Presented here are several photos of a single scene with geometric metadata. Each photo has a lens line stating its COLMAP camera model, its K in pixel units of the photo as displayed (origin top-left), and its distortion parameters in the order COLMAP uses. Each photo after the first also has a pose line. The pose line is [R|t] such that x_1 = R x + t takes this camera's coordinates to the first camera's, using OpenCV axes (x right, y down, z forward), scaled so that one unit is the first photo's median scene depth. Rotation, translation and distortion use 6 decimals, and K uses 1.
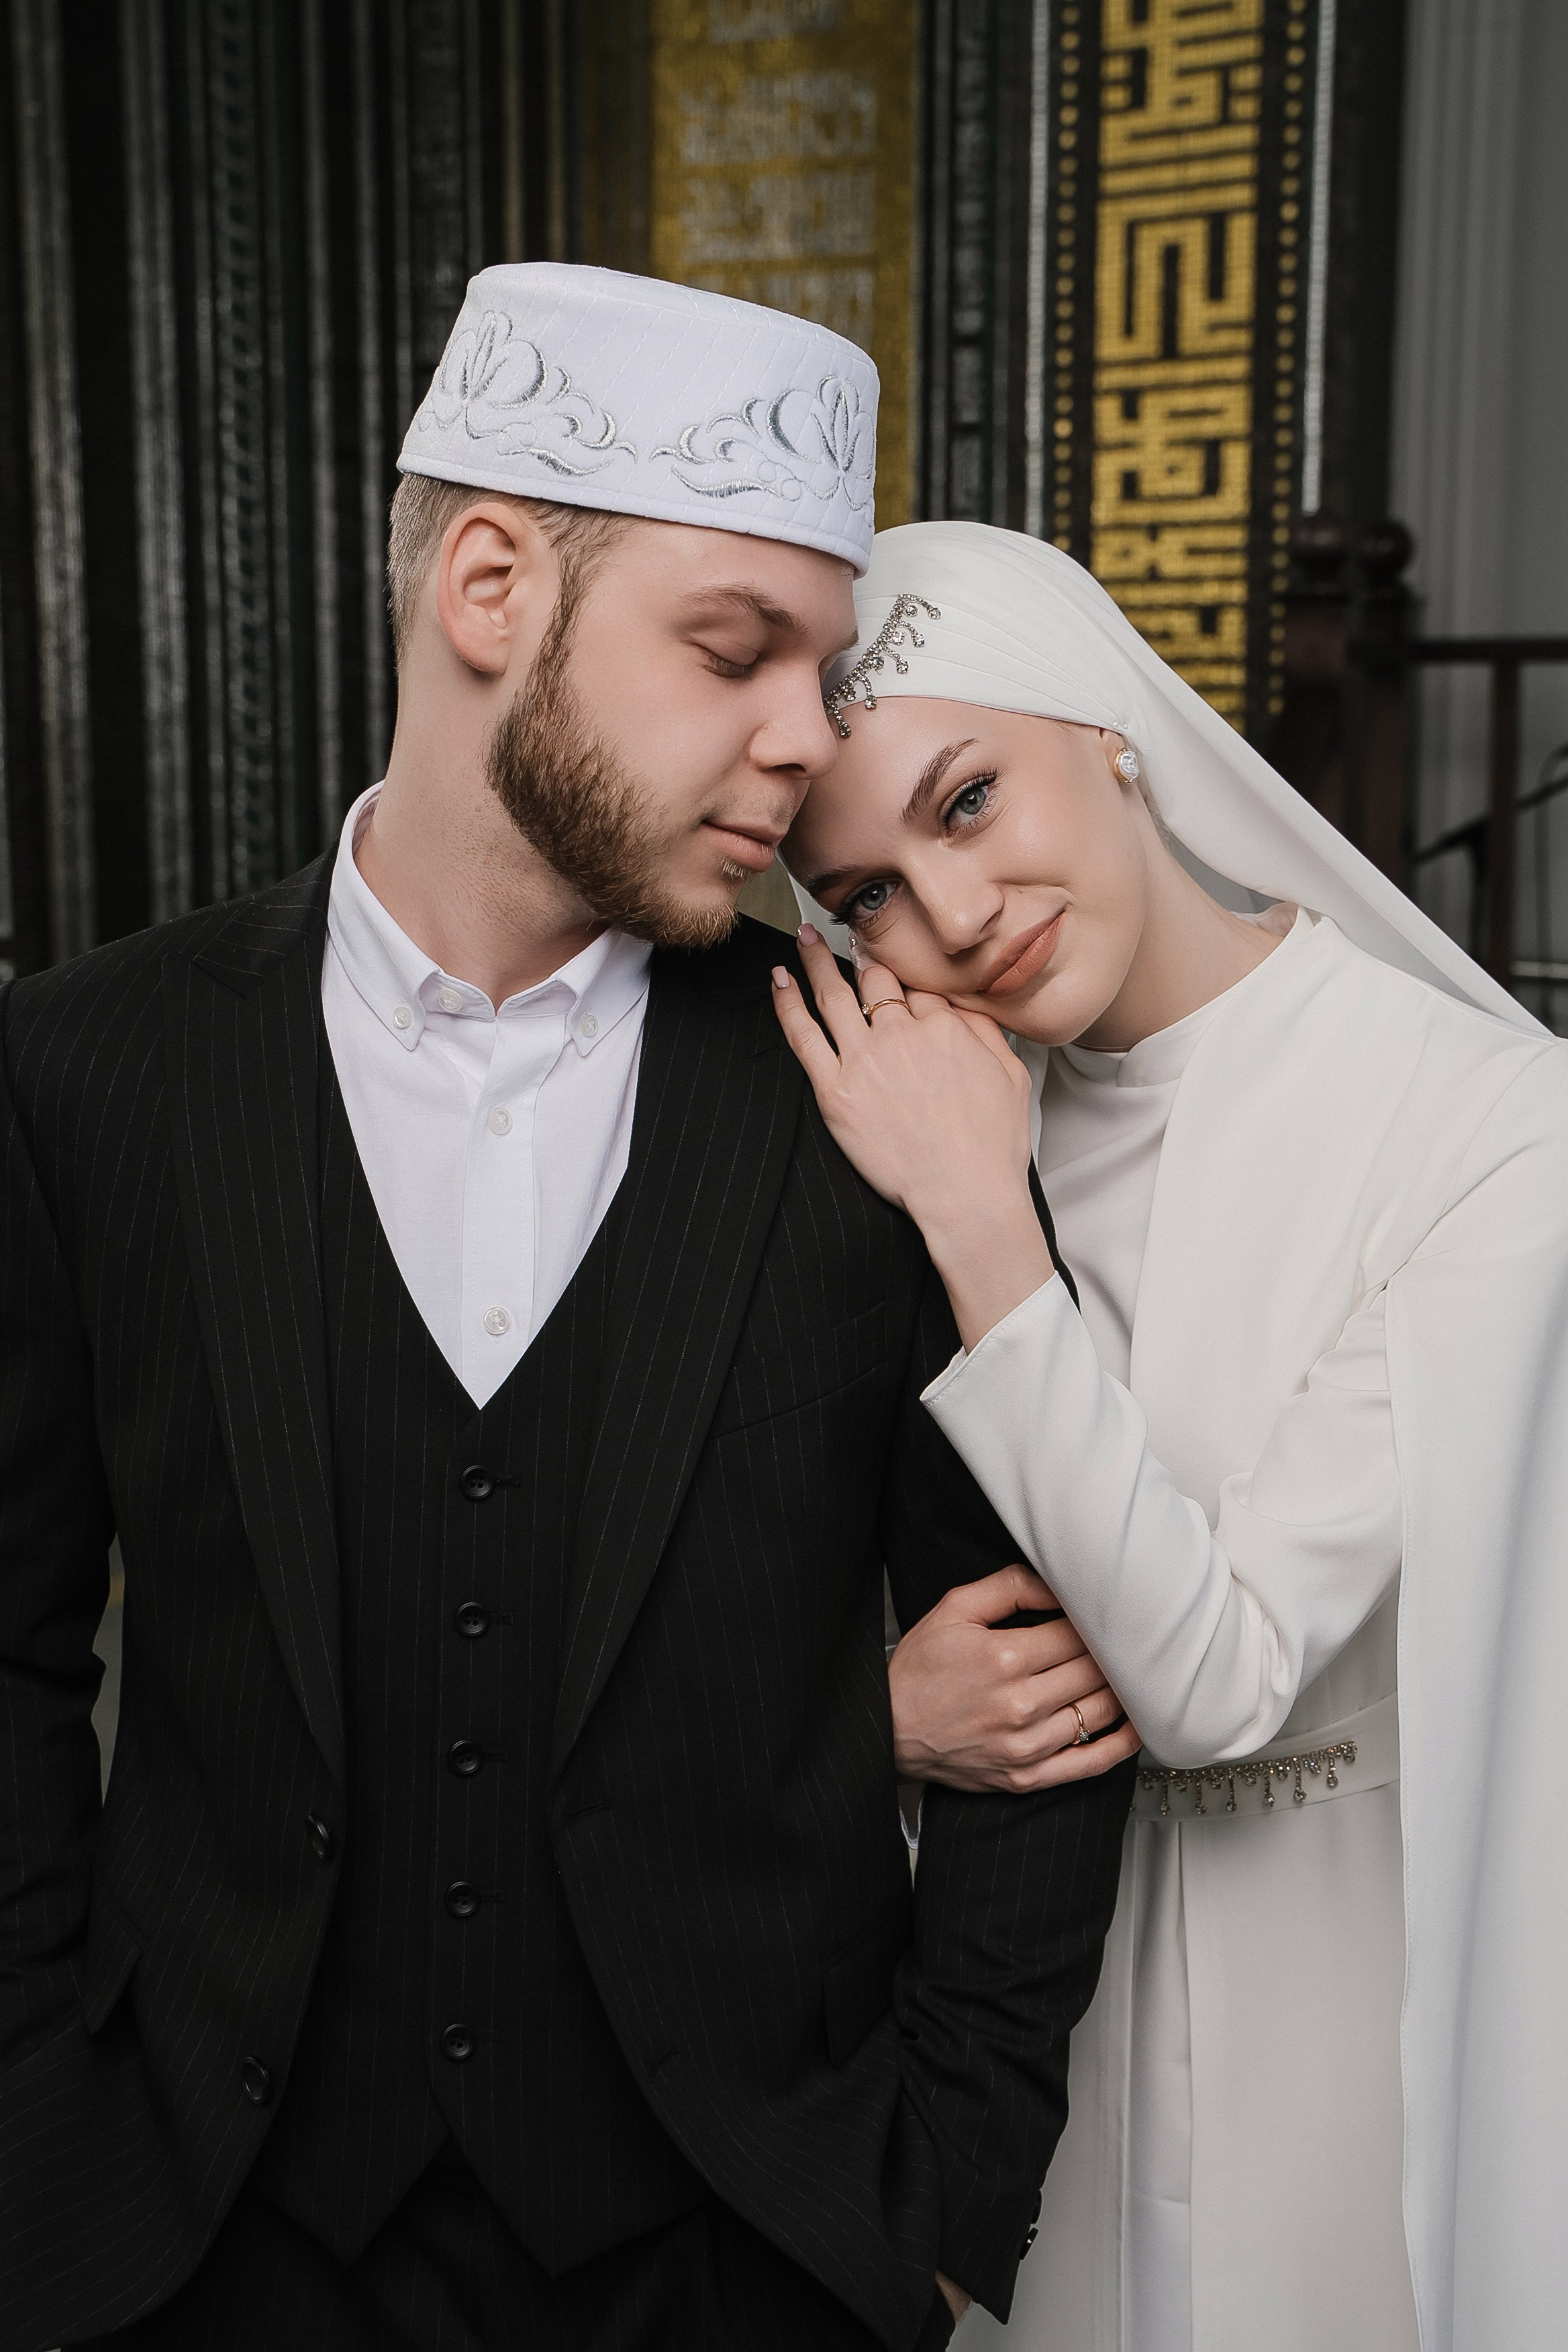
lens RADIAL K [[3225.6, 0, 776.2], [0, 3225.6, 1181.0], [0, 0, 1]] dist [0.103113, 0.000000]
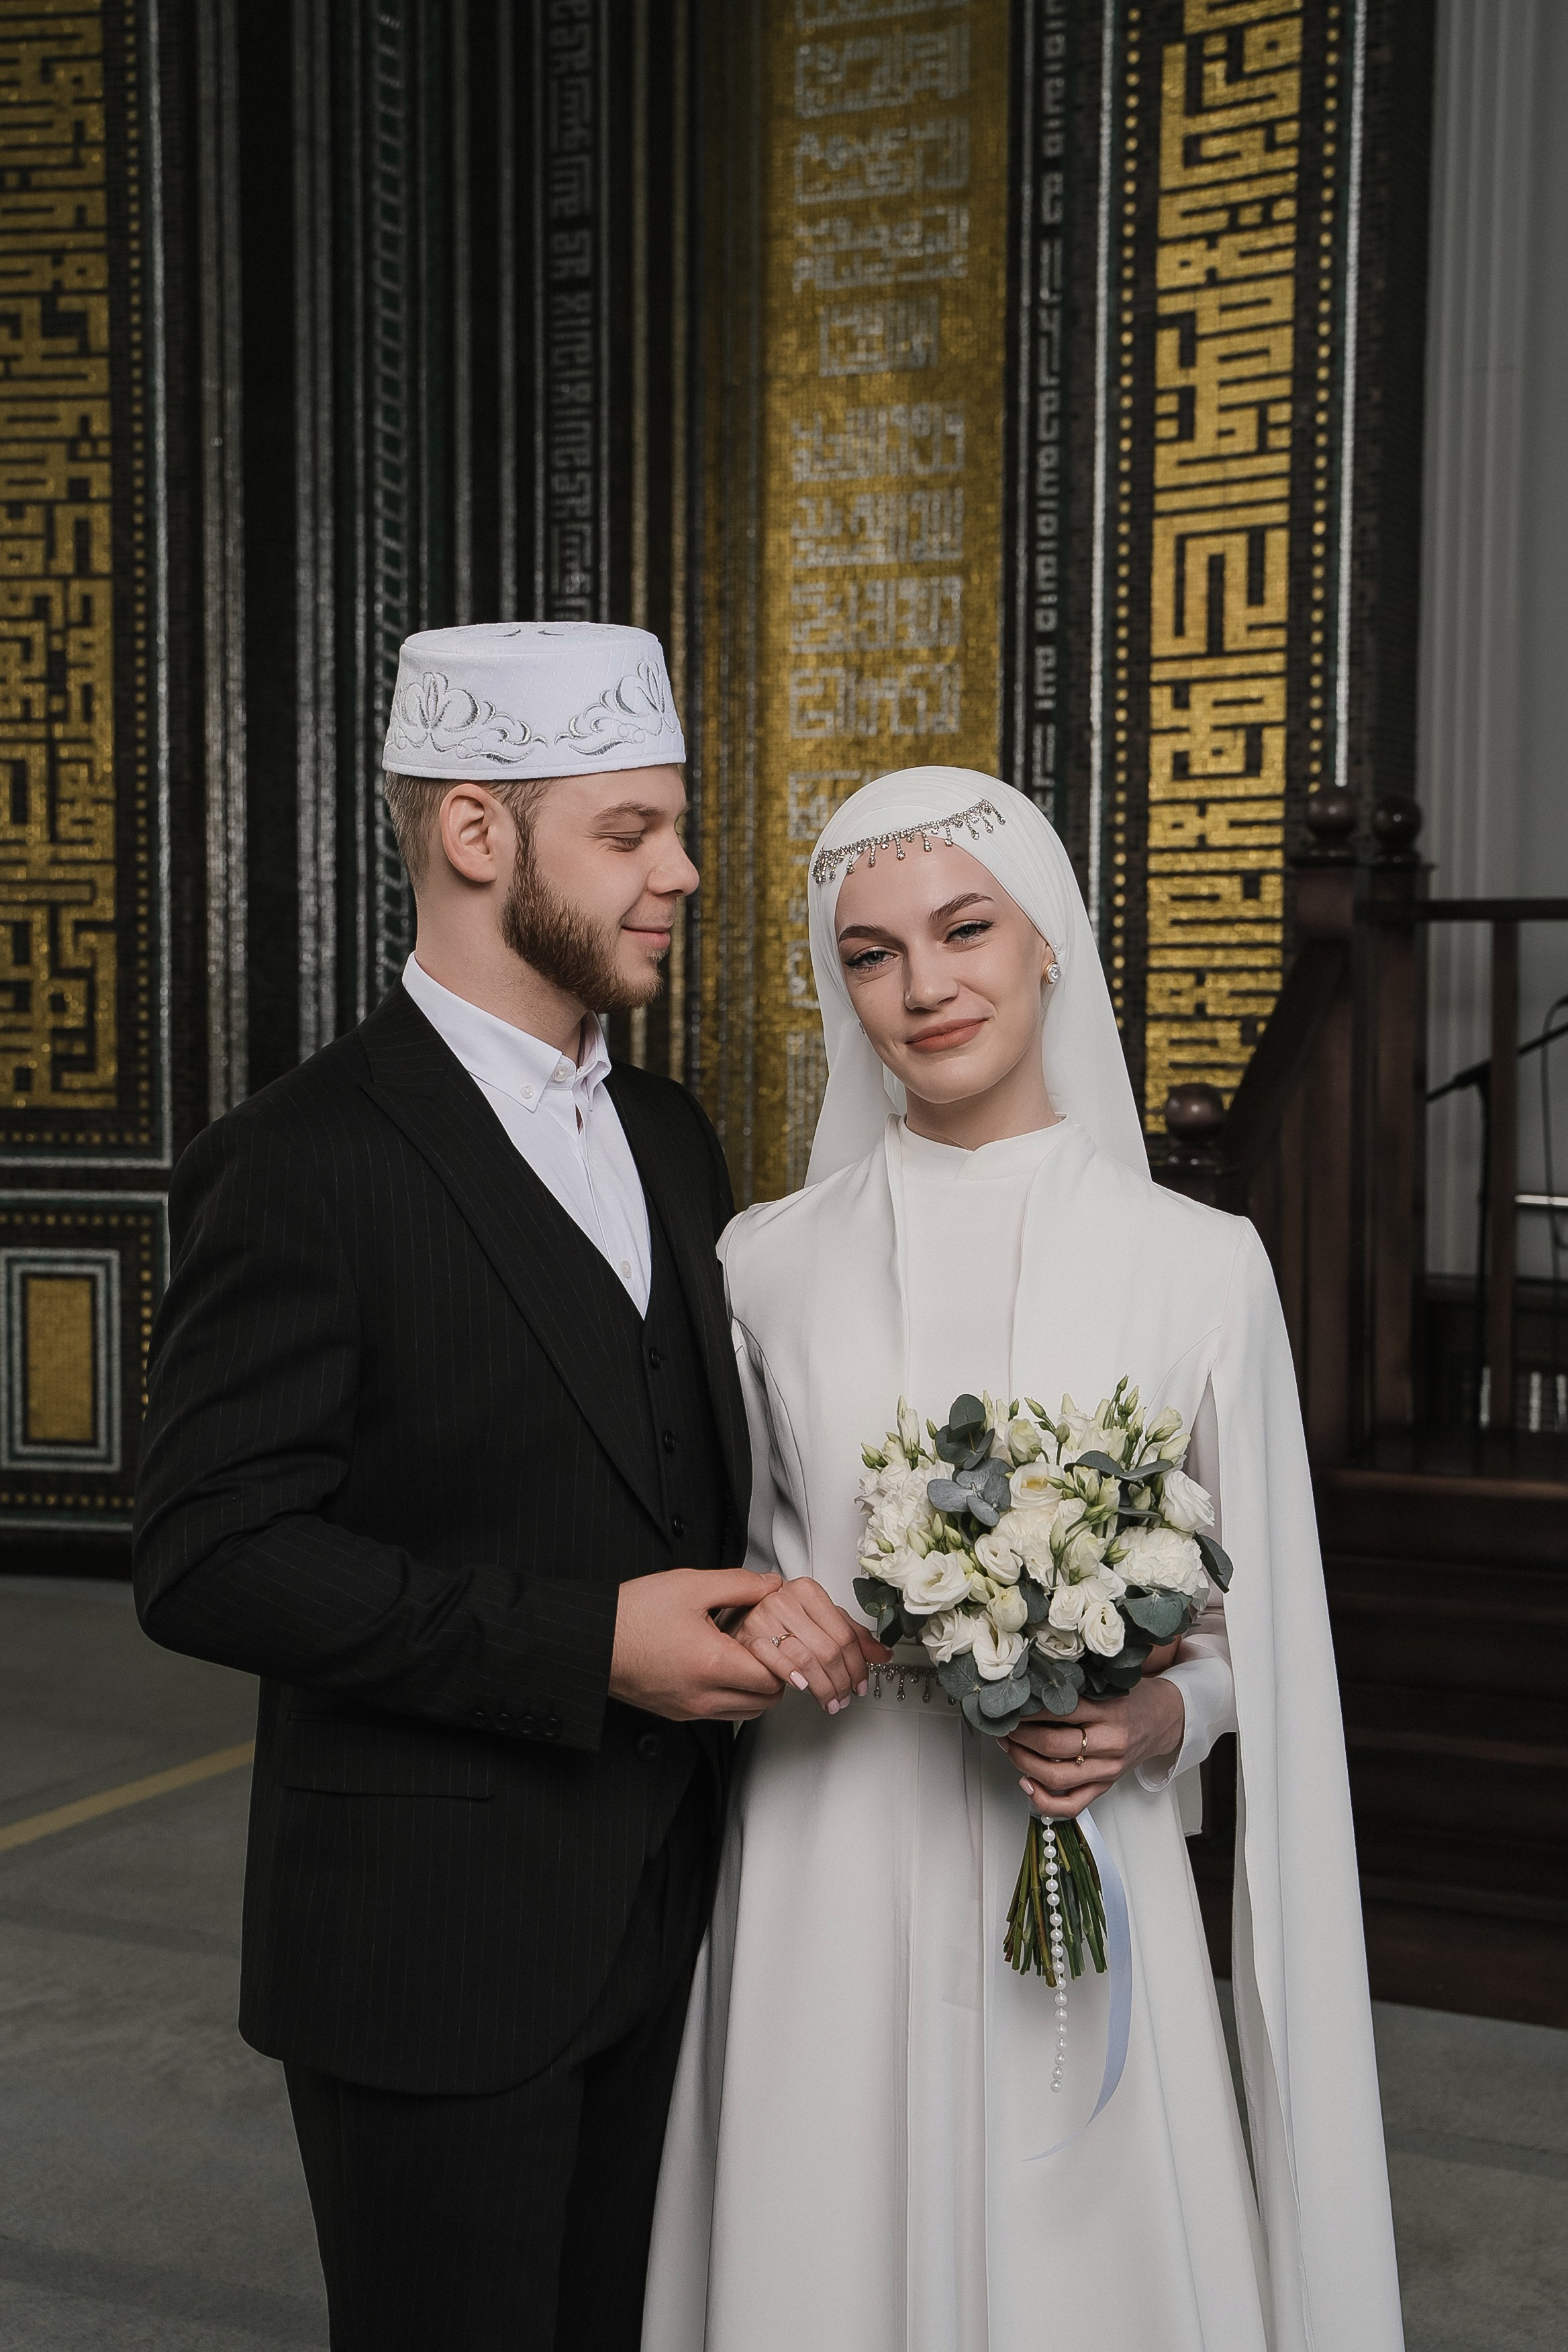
lens RADIAL K [[3225.6, 0, 768.3], [0, 3225.6, 1167.2], [0, 0, 1]] dist [0.103113, 0.000000]
pose [[0.998968, 0.007187, -0.044856, 0.018354], [-0.011183, 0.995926, -0.089477, 0.023929], [0.044030, 0.089886, 0.994978, -0.099014]]
